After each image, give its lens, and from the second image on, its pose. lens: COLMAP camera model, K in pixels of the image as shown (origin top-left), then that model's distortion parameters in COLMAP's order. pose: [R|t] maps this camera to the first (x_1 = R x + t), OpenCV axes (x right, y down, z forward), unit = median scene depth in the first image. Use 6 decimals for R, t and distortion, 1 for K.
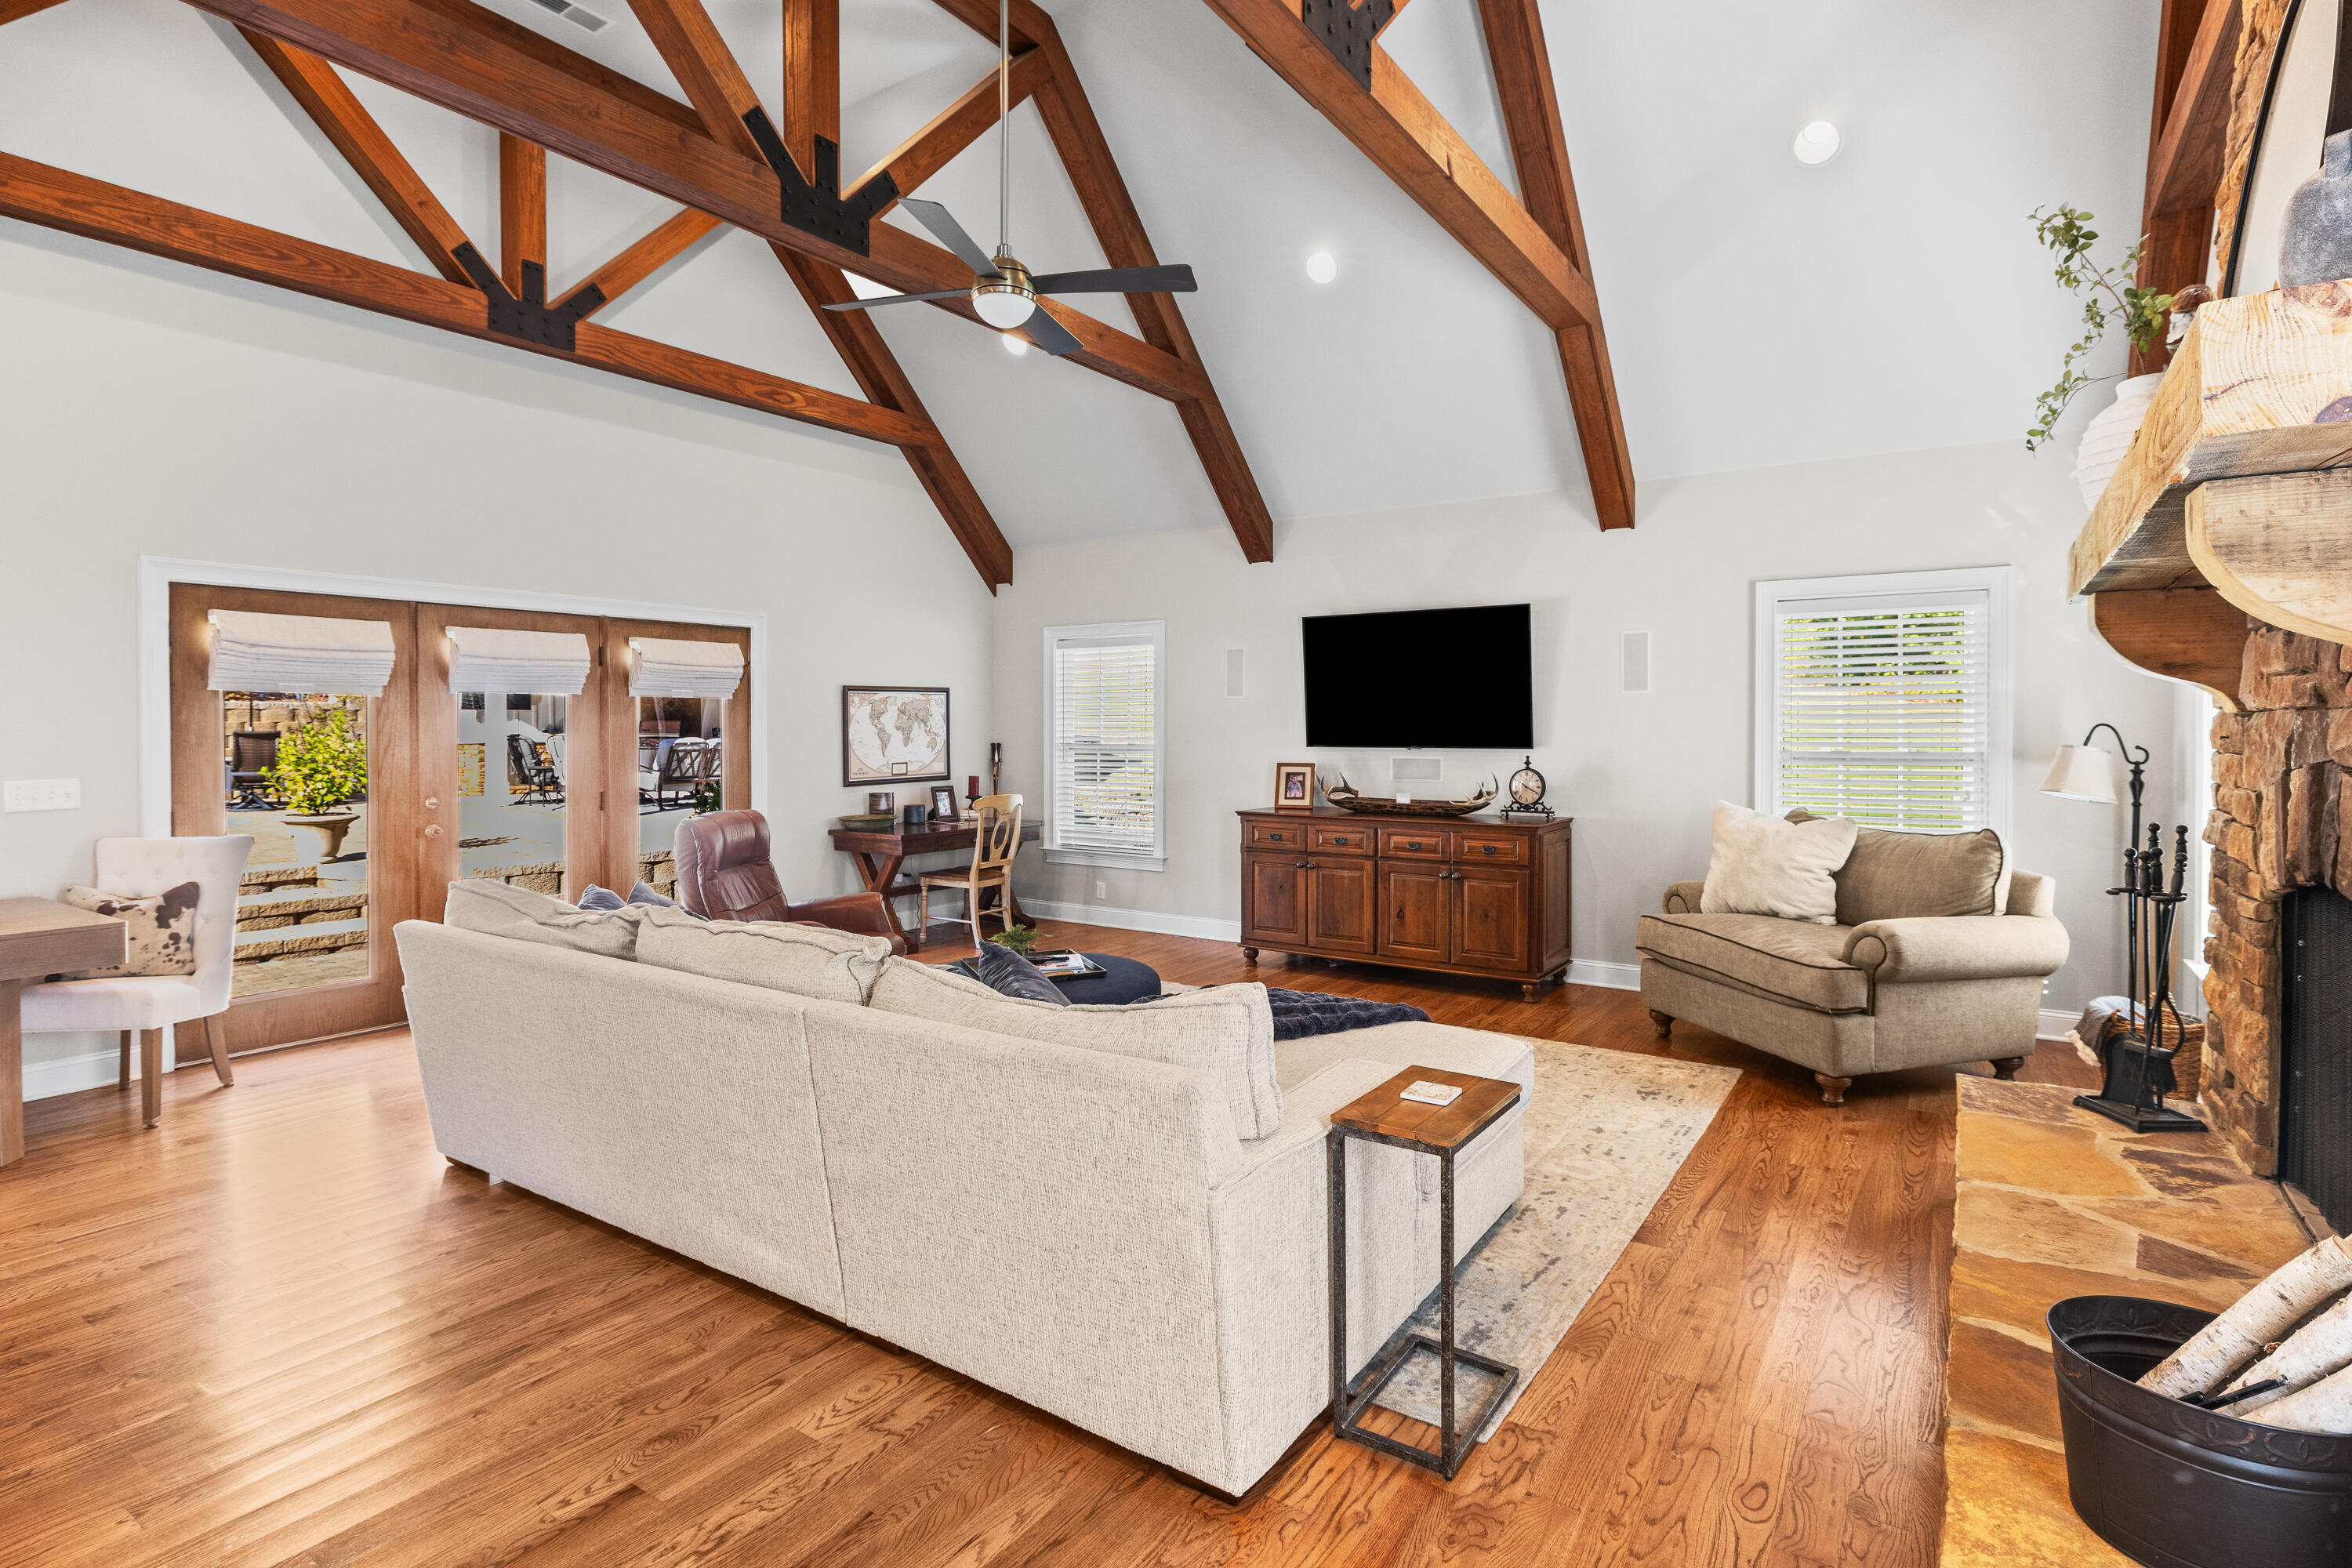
lens RADIAL K [[1171.4, 0, 1179.1], [0, 1171.4, 704.2], [0, 0, 1]] dist [-0.000460, 0.000567]
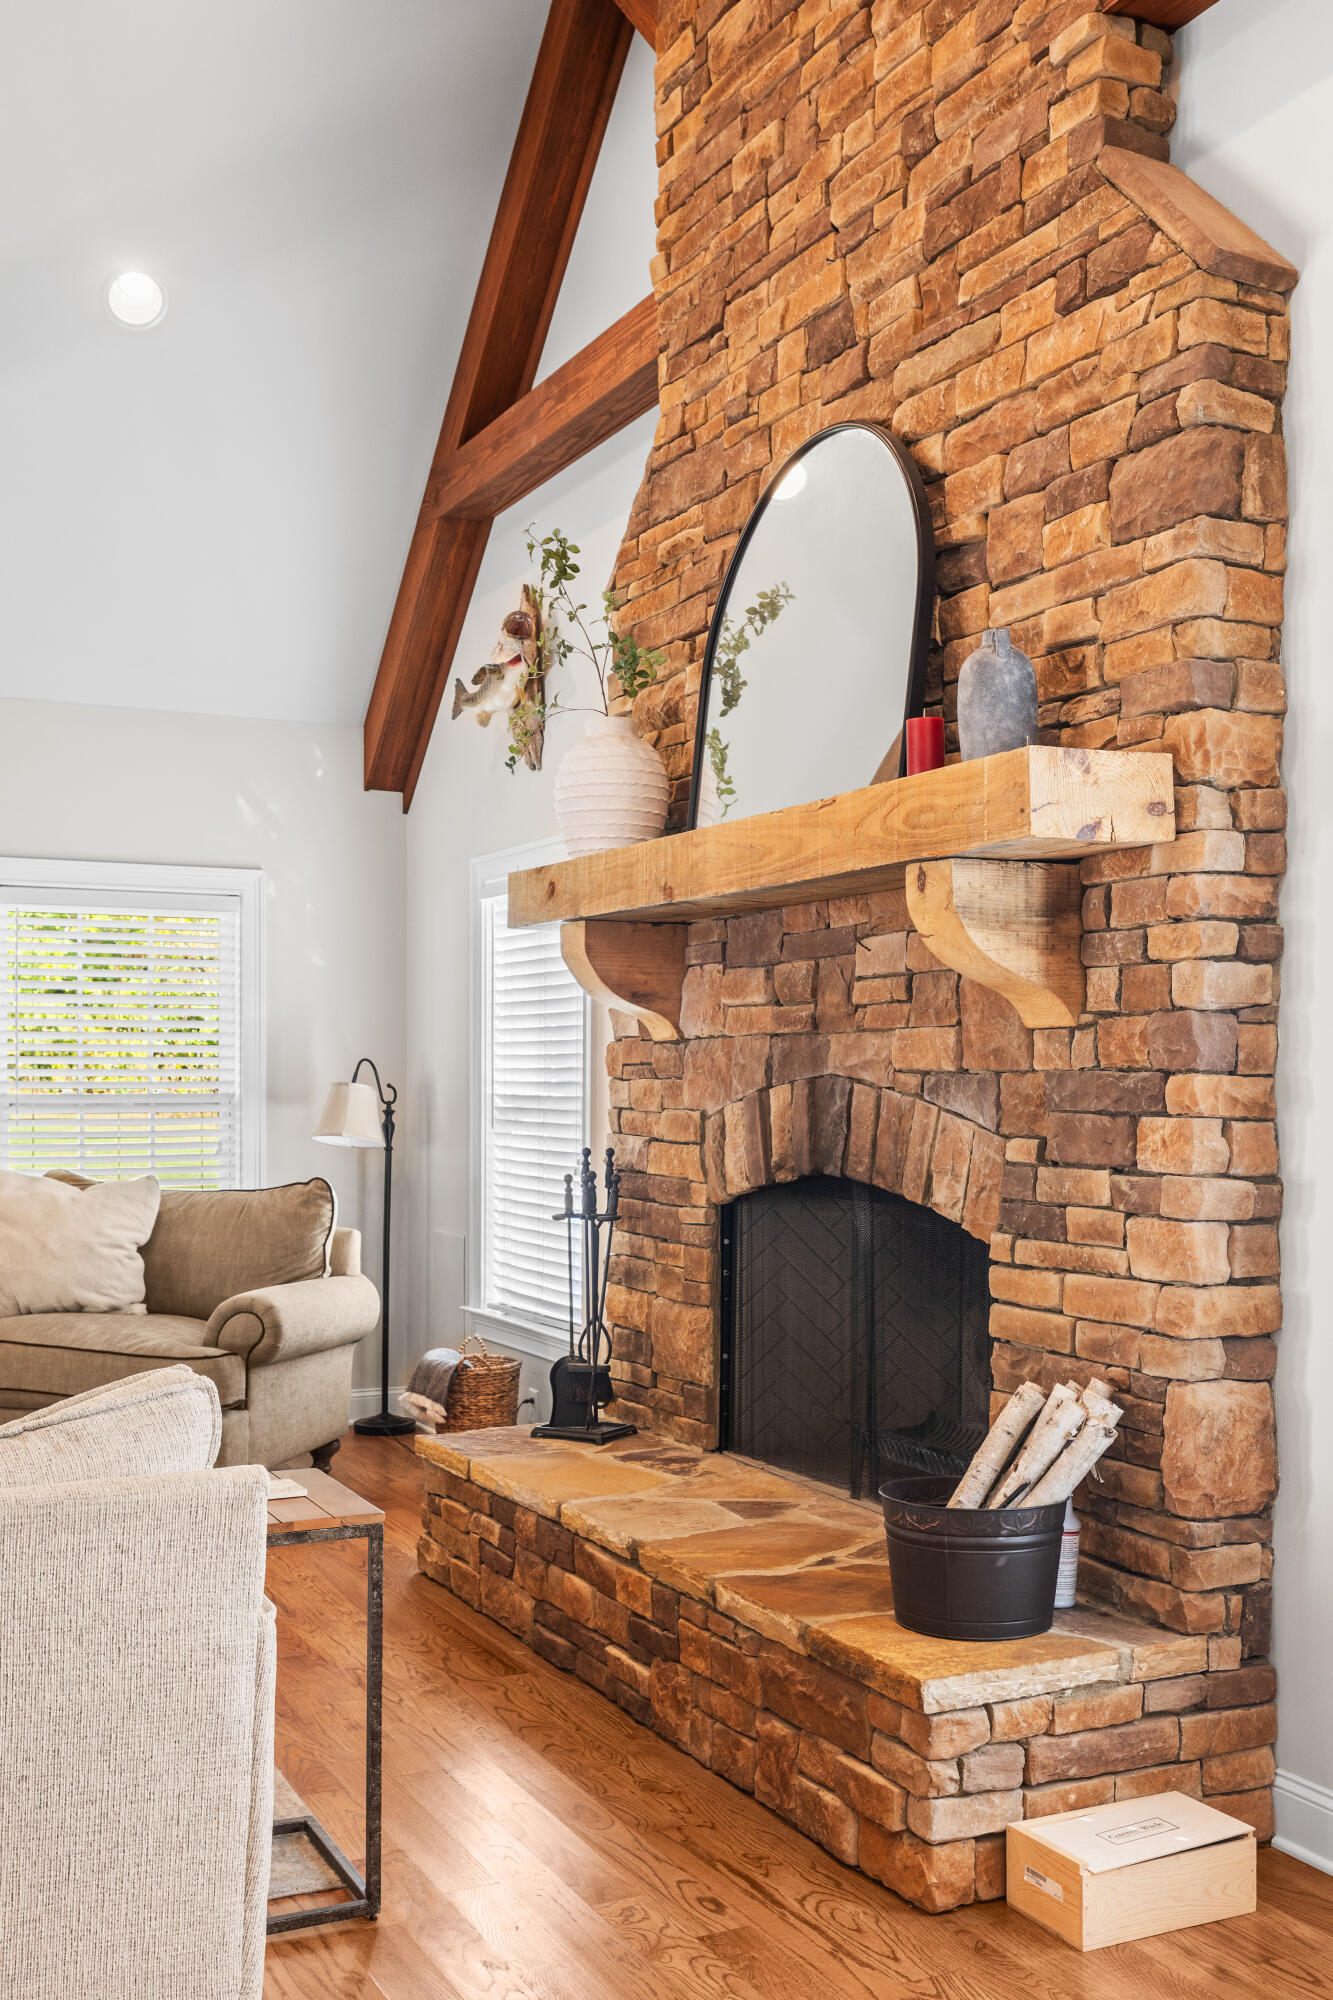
lens RADIAL K [[2003.4, 0, 666.5], [0, 2003.4, 1000.0], [0, 0, 1]] dist [0.007793, 0.024204]
pose [[0.502496, 0.038443, 0.863724, -0.469031], [-0.018922, 0.999261, -0.033467, 0.021143], [-0.864372, 0.000474, 0.502852, 0.041120]]
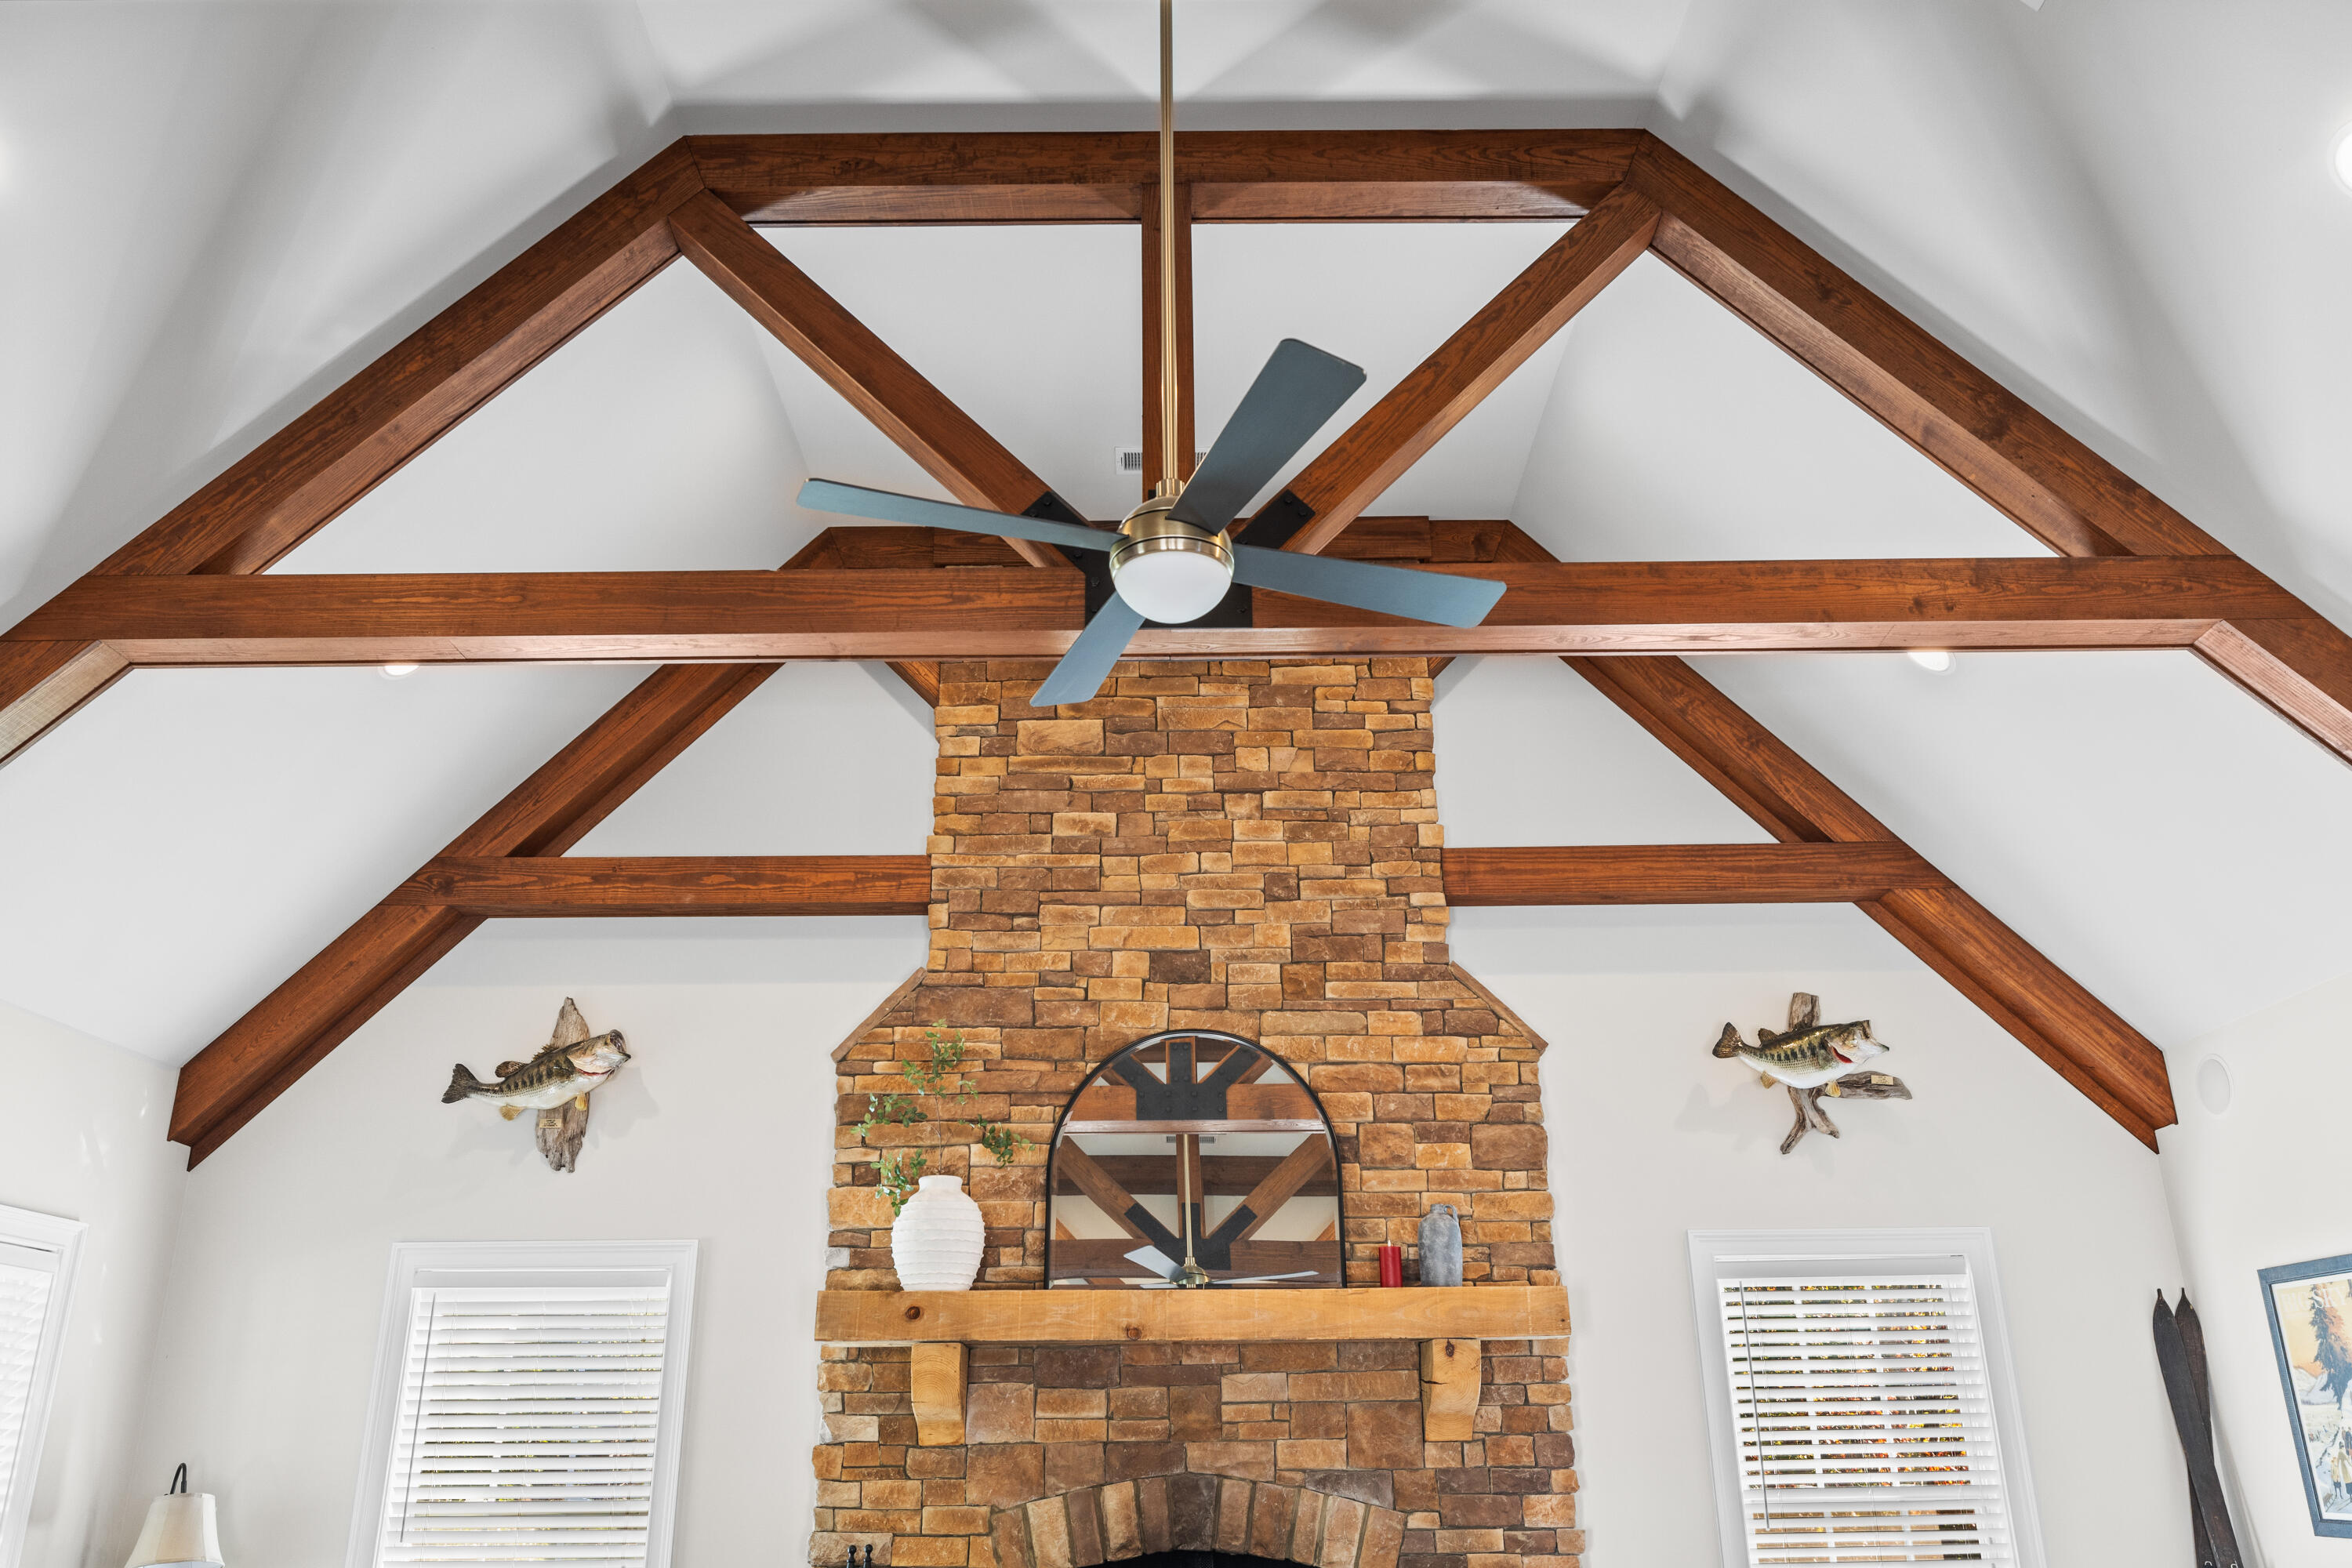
lens RADIAL K [[1639.4, 0, 1176.0], [0, 1639.4, 784.0], [0, 0, 1]] dist [-0.001591, -0.002027]
pose [[-0.561892, 0.323674, 0.761257, -0.616529], [-0.002990, 0.919470, -0.393150, 0.031396], [-0.827205, -0.223184, -0.515675, 1.243471]]
